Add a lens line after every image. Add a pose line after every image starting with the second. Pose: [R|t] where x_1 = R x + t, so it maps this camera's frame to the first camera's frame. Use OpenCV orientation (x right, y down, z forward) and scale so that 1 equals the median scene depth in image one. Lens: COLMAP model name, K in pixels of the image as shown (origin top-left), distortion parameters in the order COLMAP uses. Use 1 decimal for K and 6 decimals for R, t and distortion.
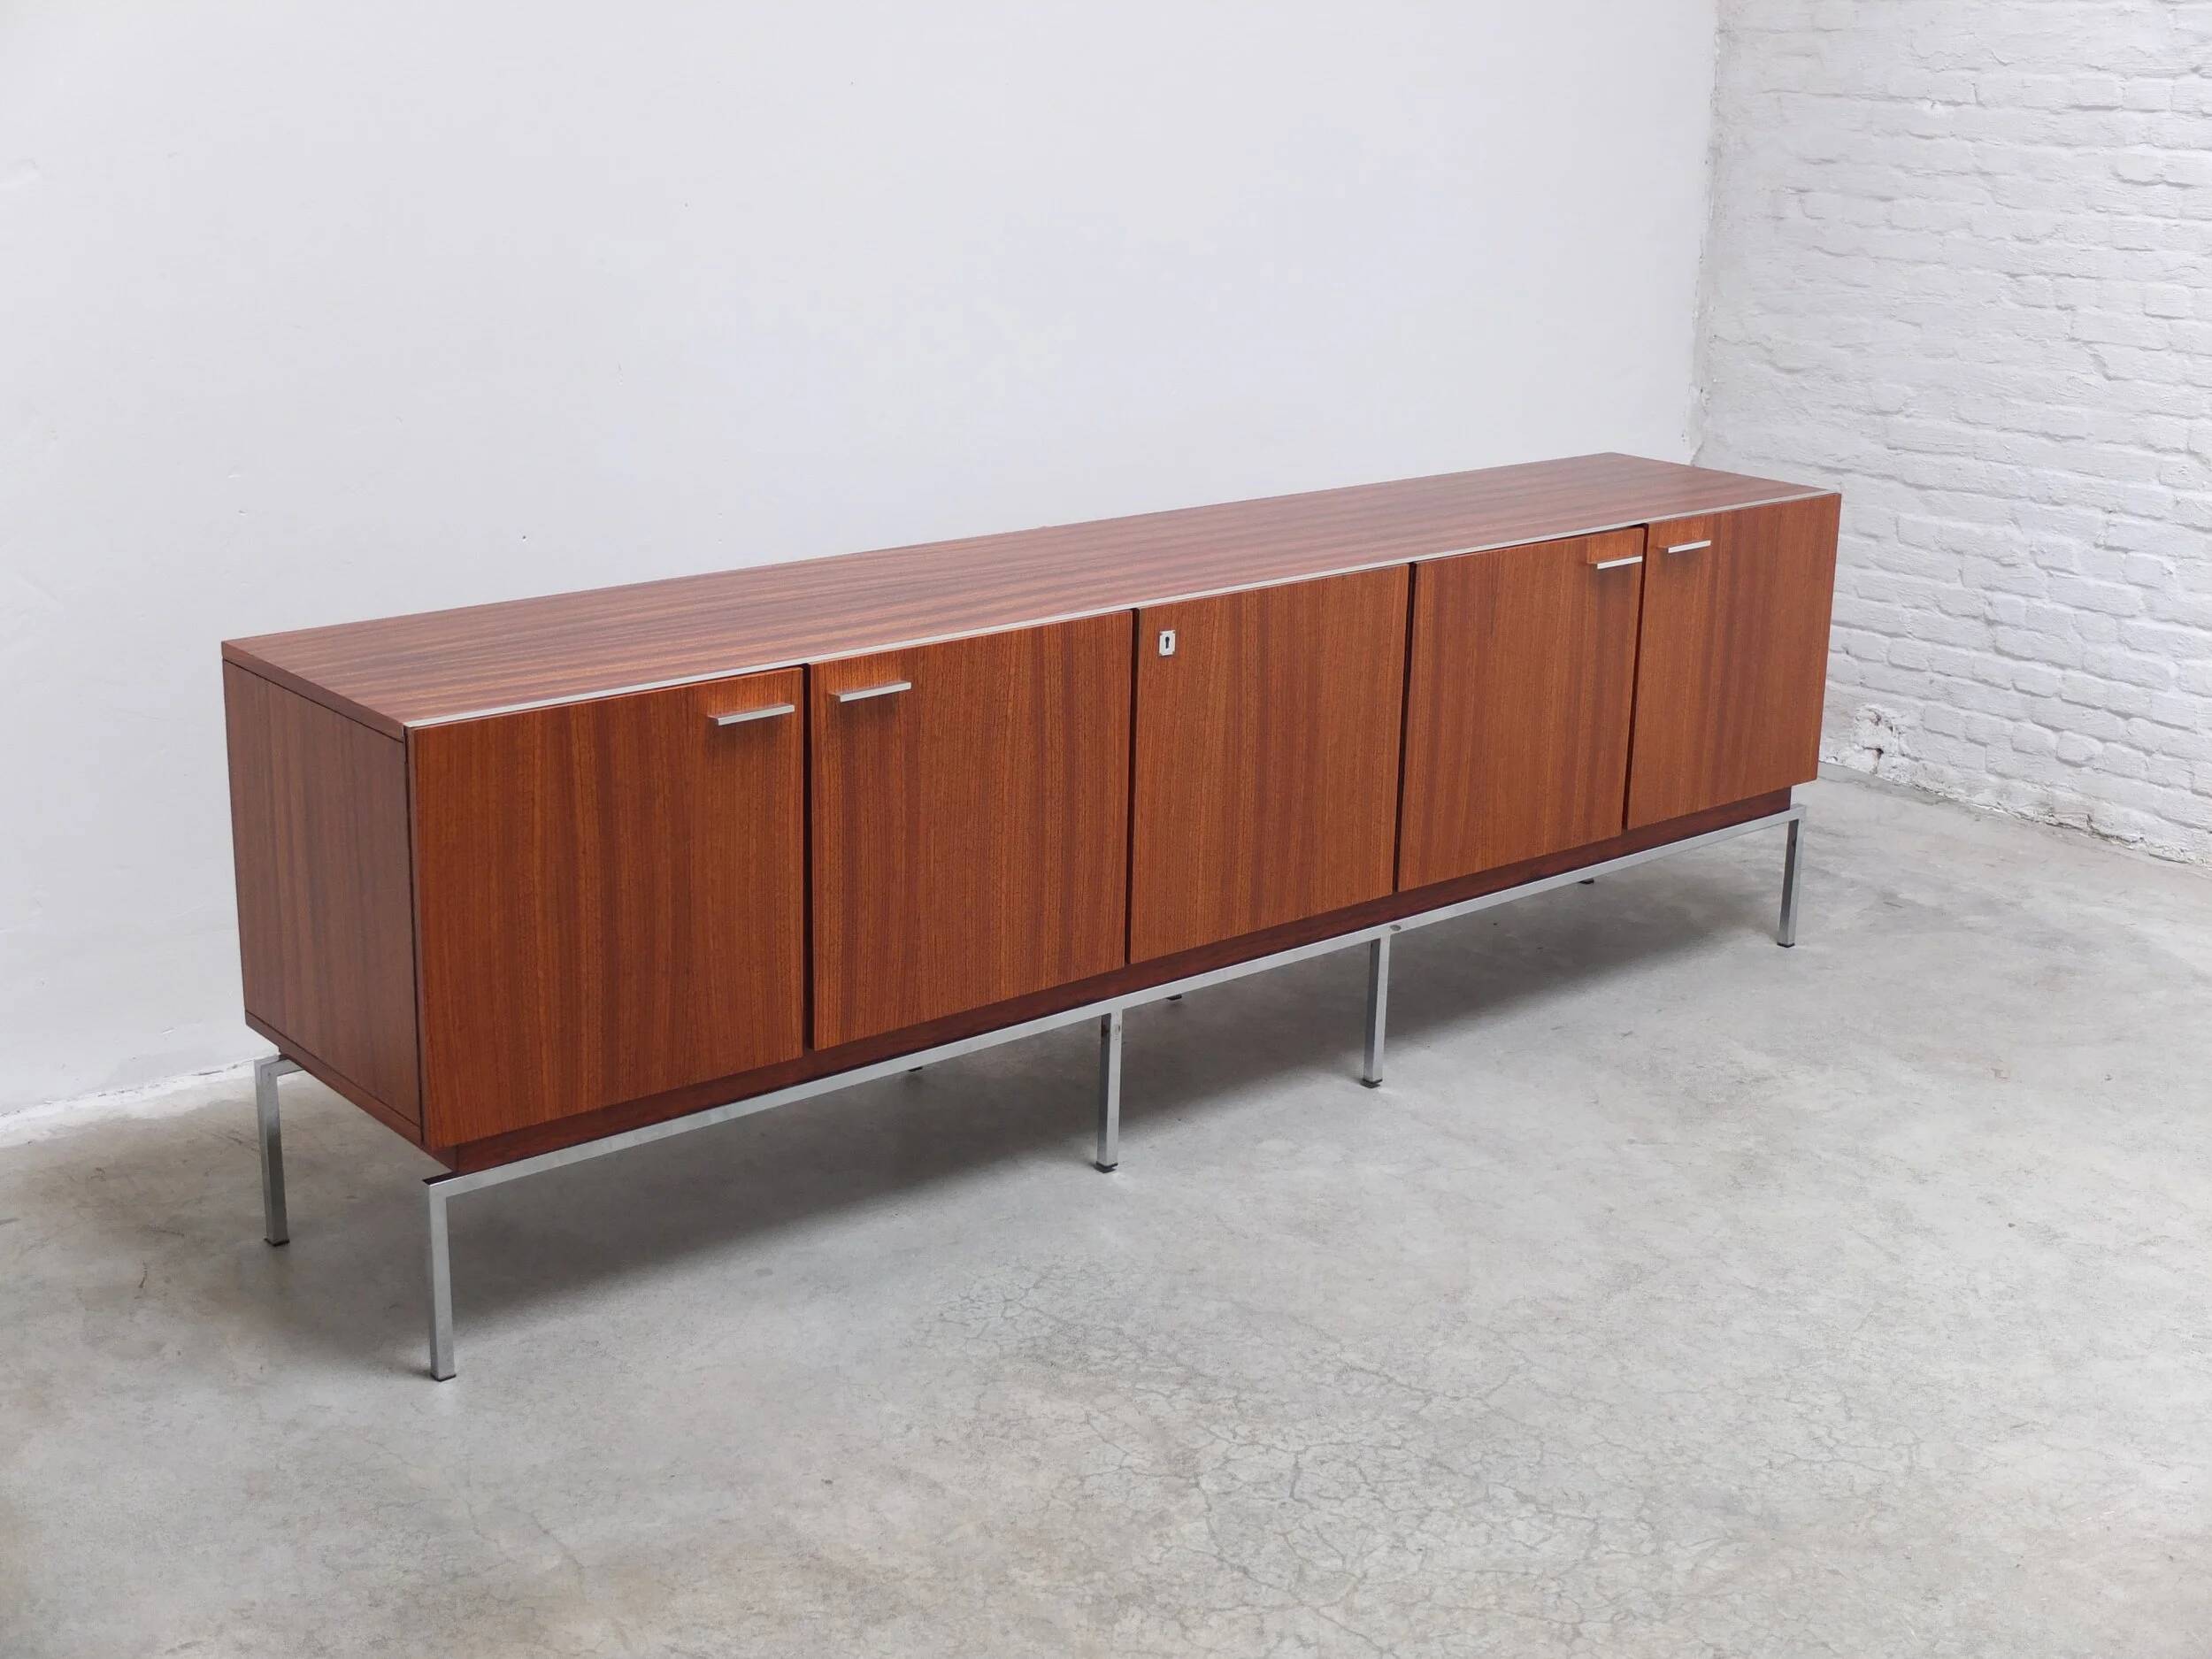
lens RADIAL K [[2724.9, 0, 1163.9], [0, 2724.9, 853.1], [0, 0, 1]] dist [-0.017301, 0.000000]
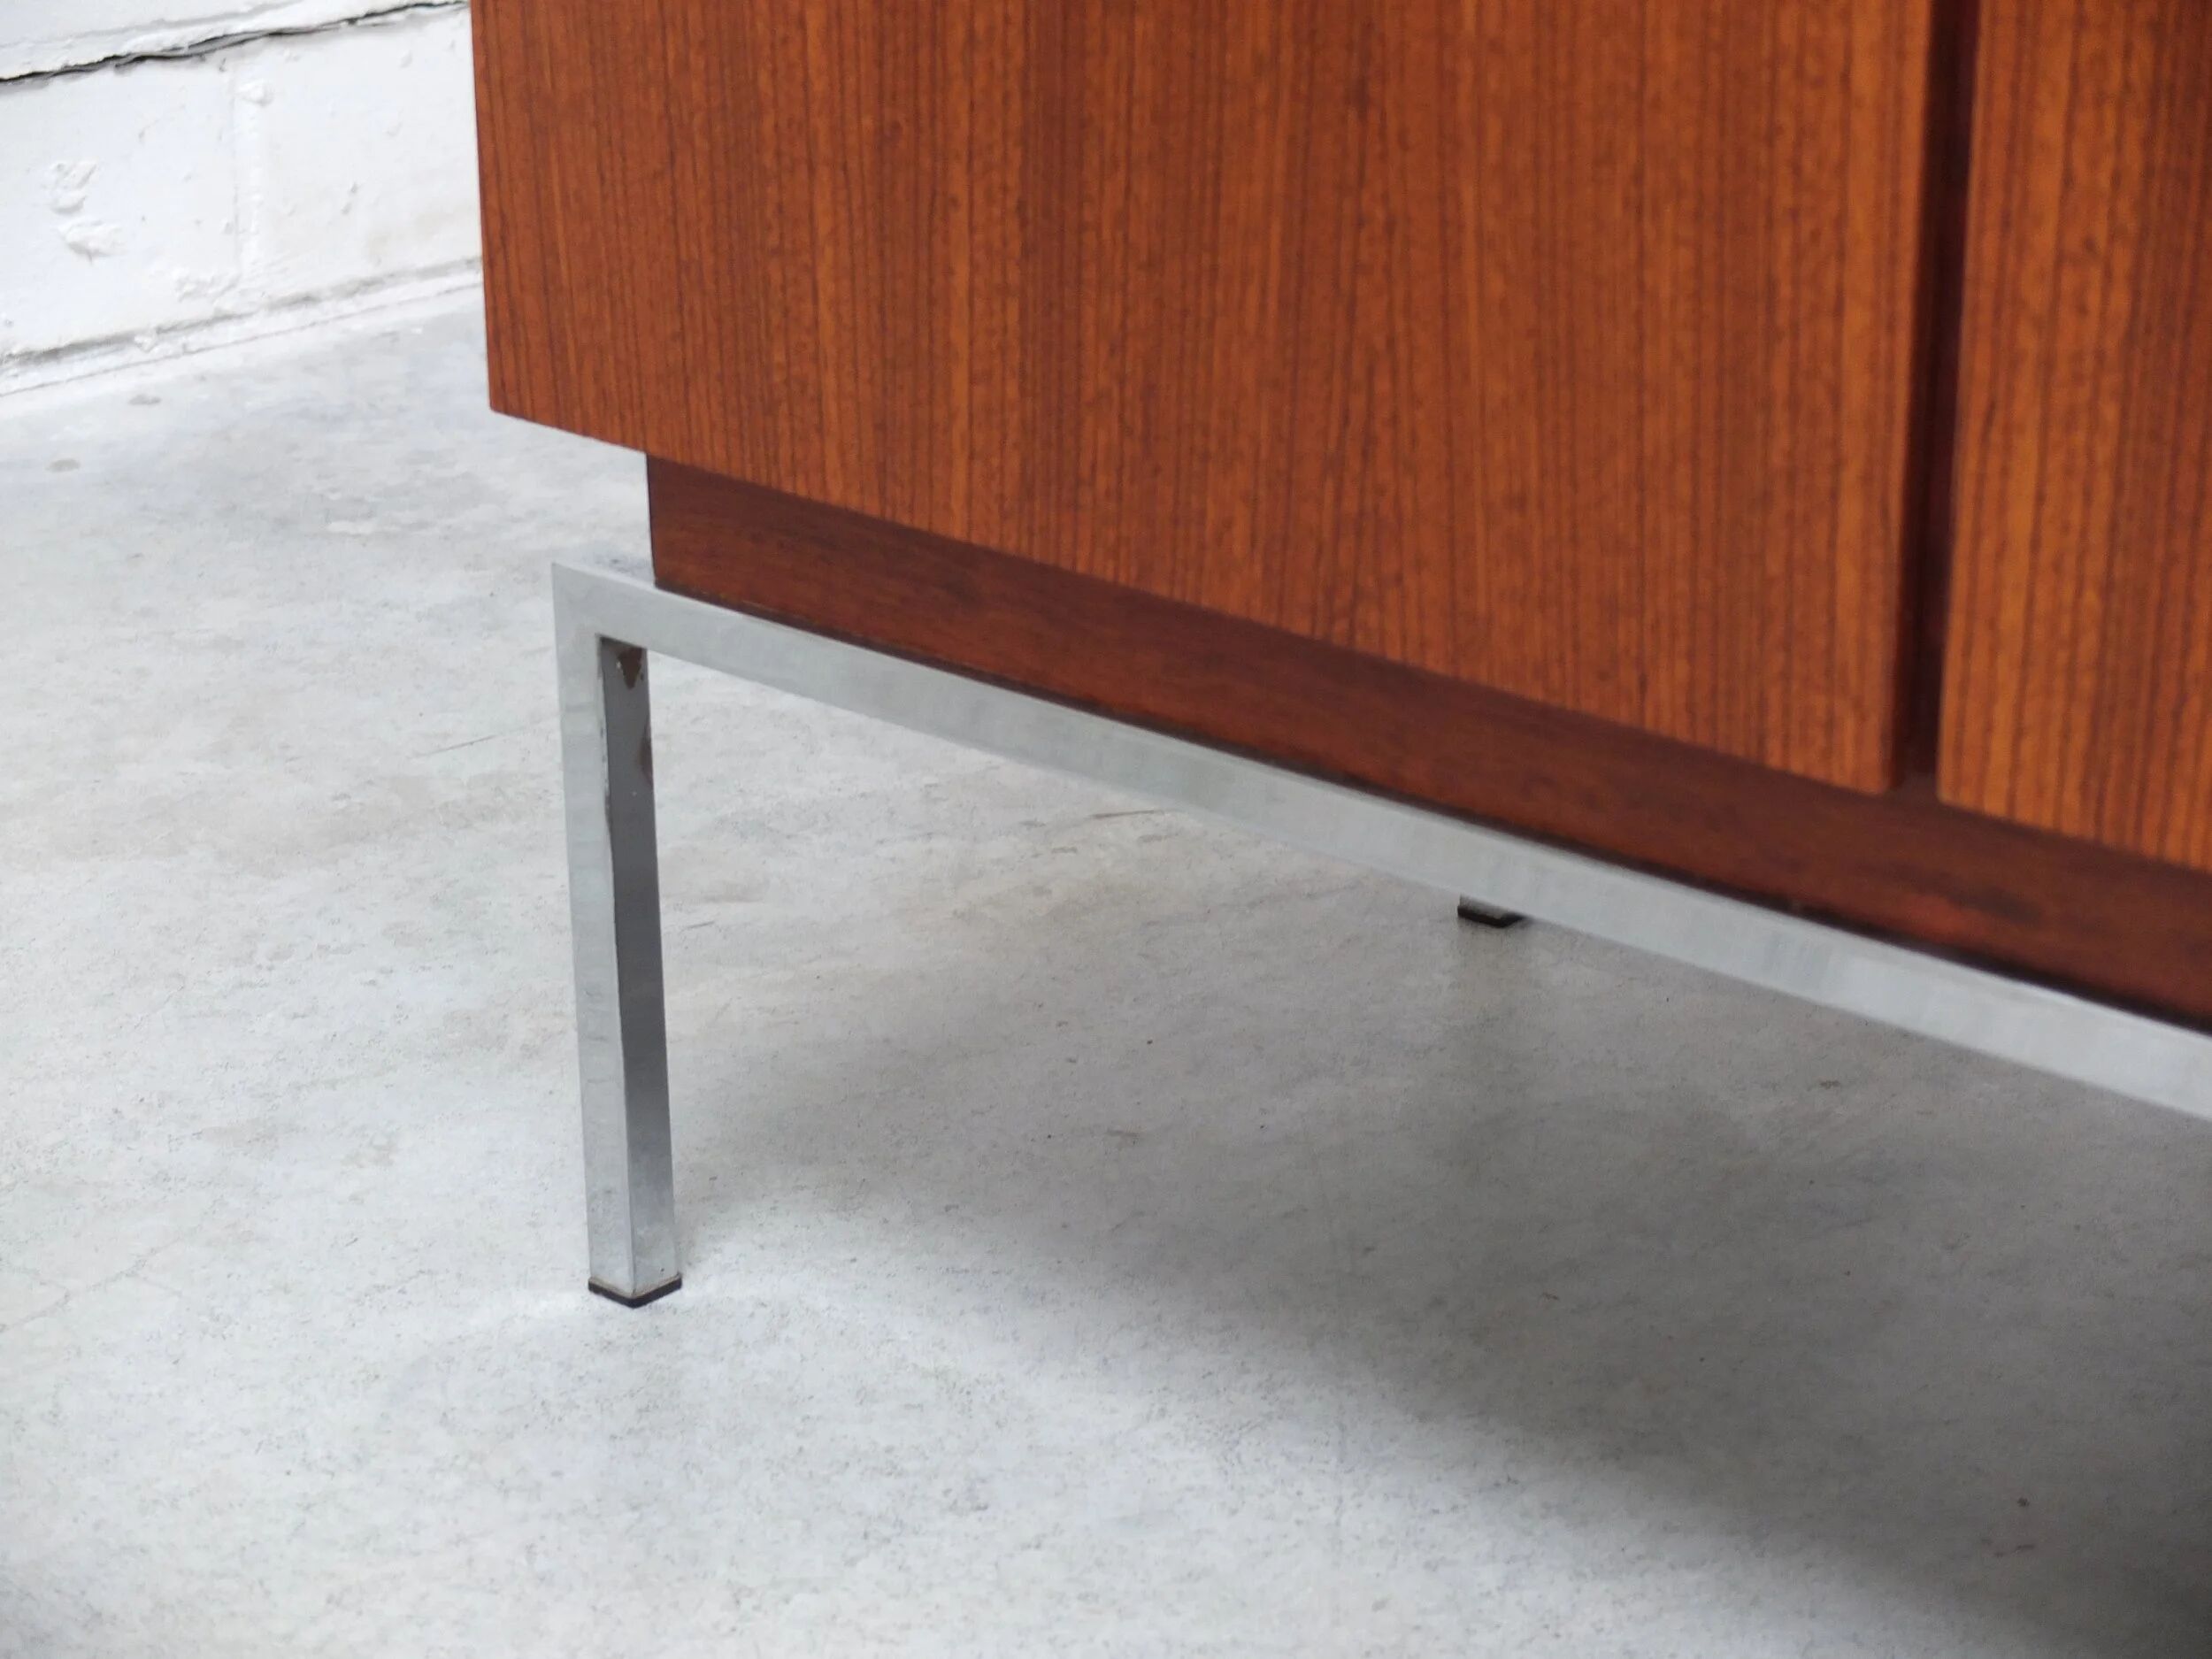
lens RADIAL K [[4903.0, 0, 1099.7], [0, 4903.0, 825.5], [0, 0, 1]] dist [0.020721, 0.000000]
pose [[0.119798, 0.318135, -0.940446, 0.161028], [-0.287384, 0.917825, 0.273875, -0.002352], [0.950294, 0.237460, 0.201381, 0.752688]]
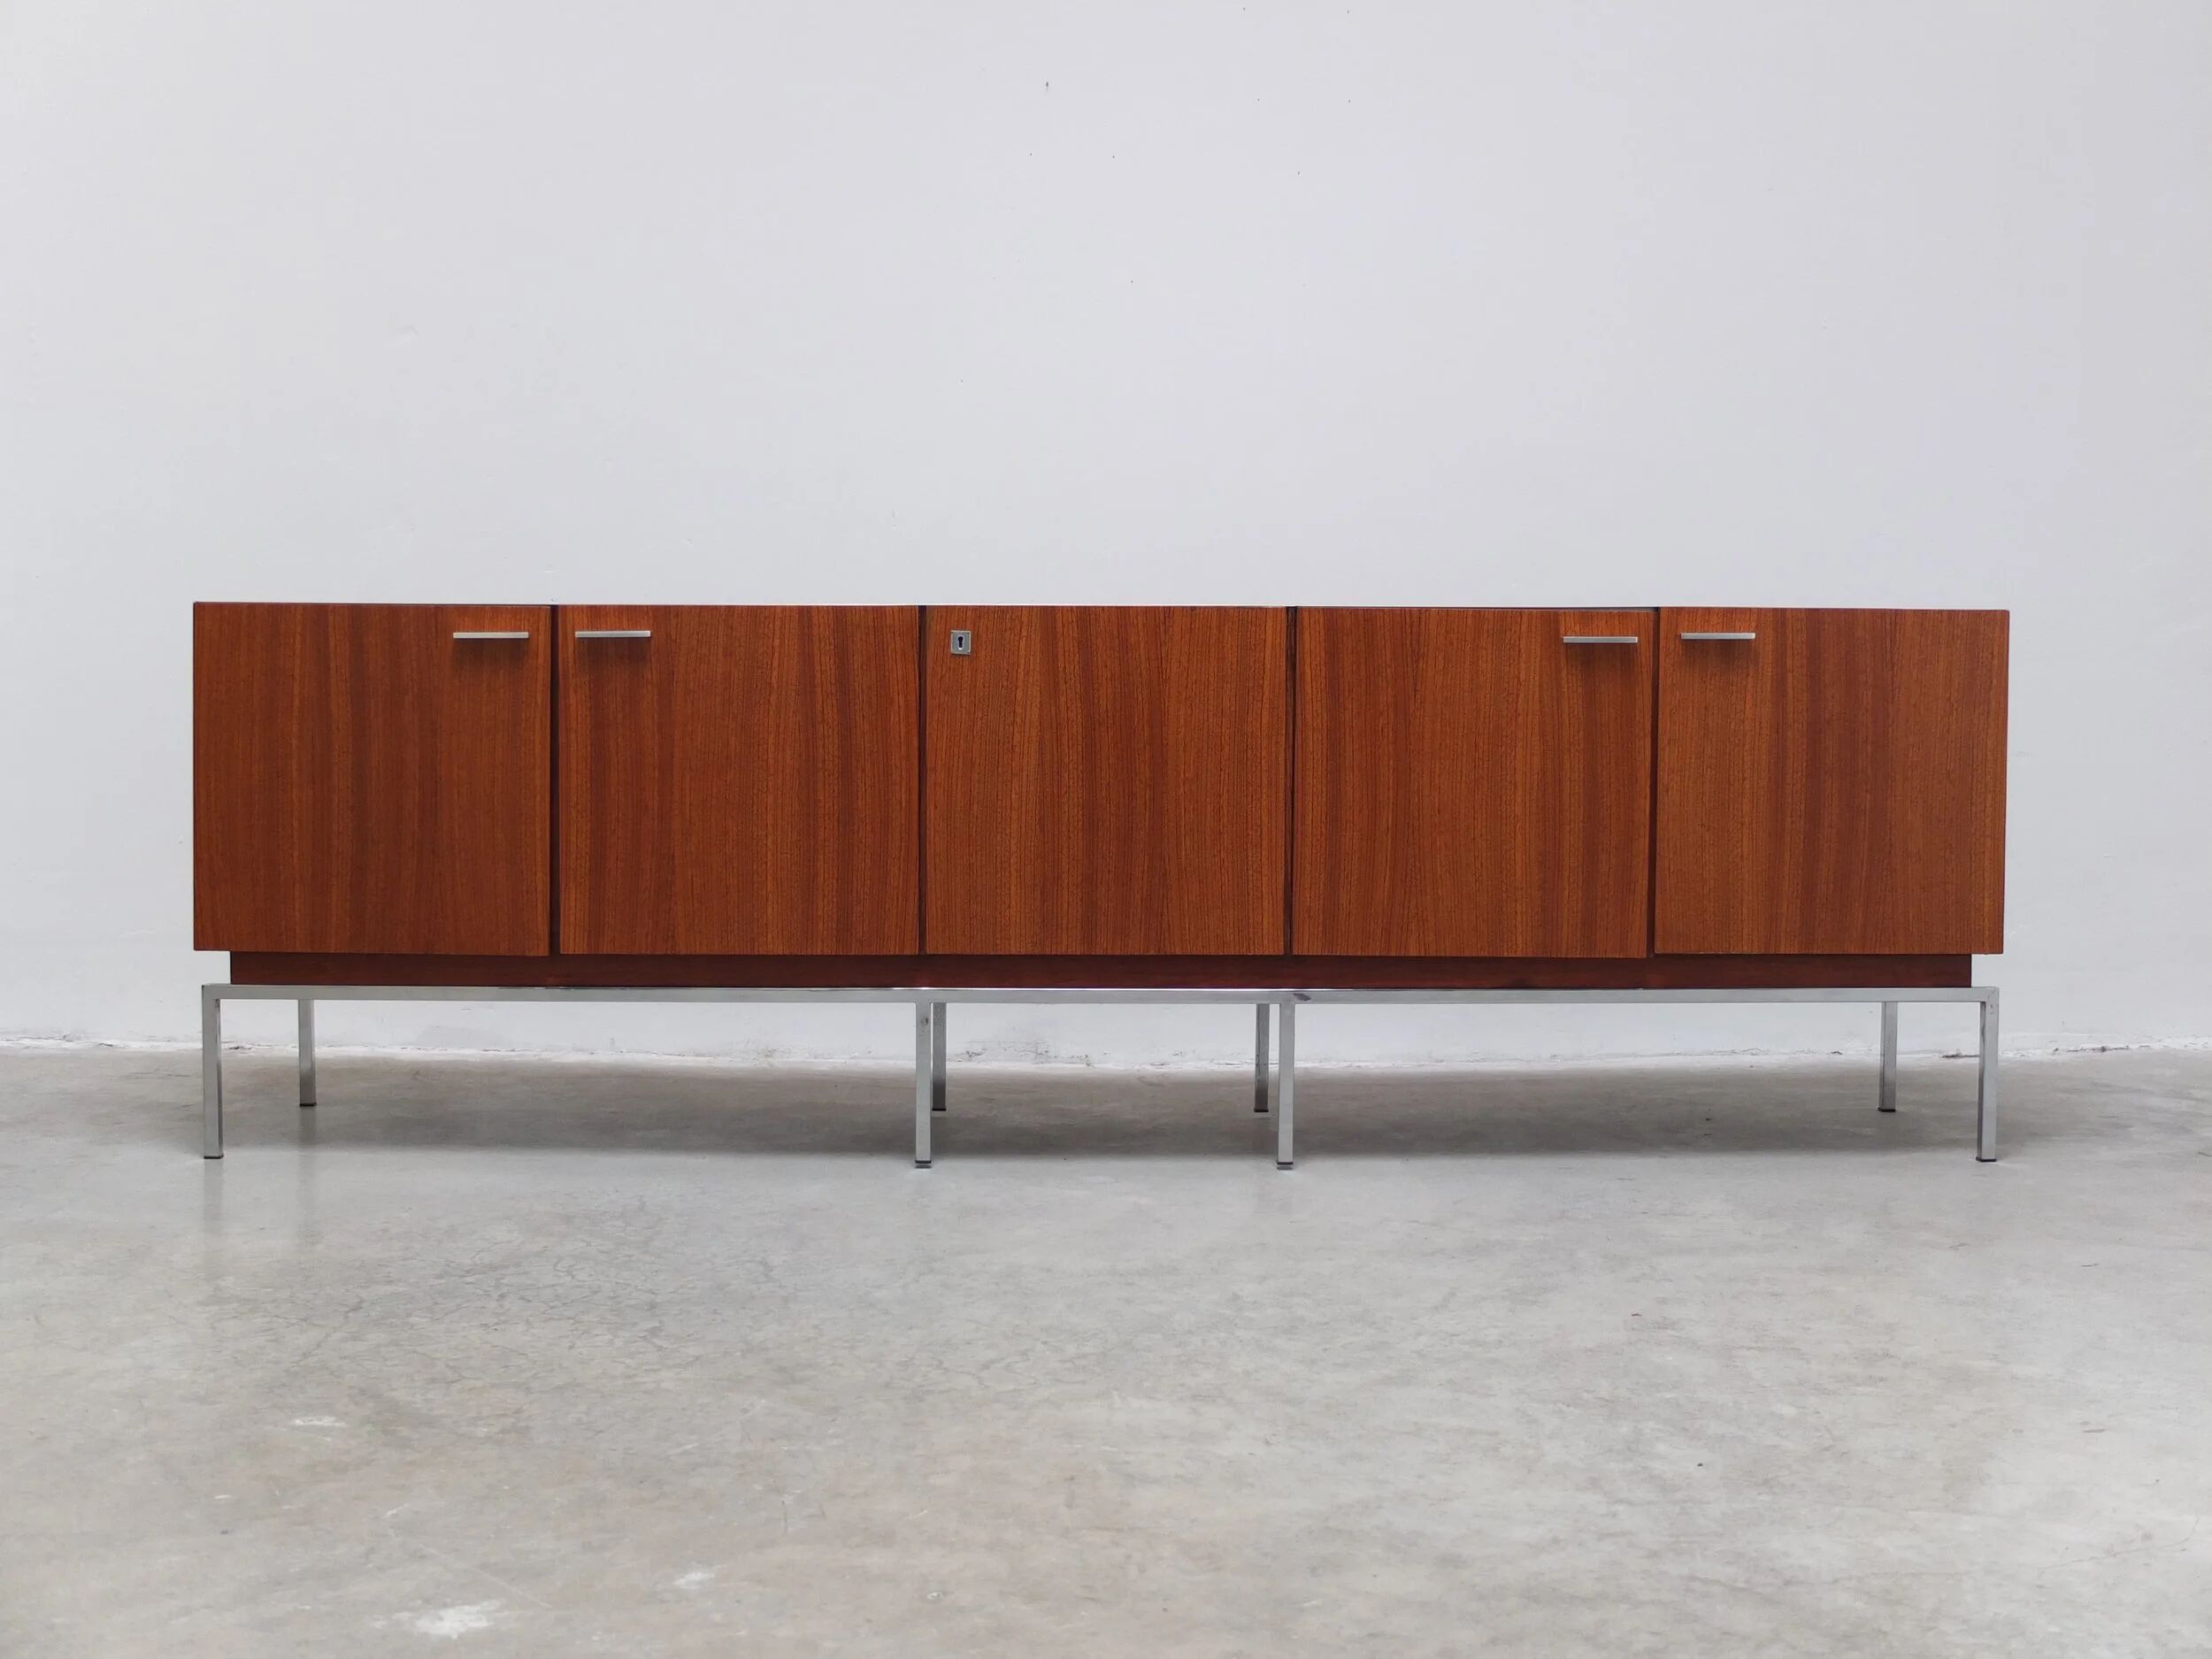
lens RADIAL K [[2545.7, 0, 1145.6], [0, 2545.7, 811.7], [0, 0, 1]] dist [-0.039465, 0.000000]
pose [[0.775370, 0.013462, -0.631363, 0.629878], [-0.175522, 0.964973, -0.194982, 0.154495], [0.606624, 0.262002, 0.750575, 0.287516]]
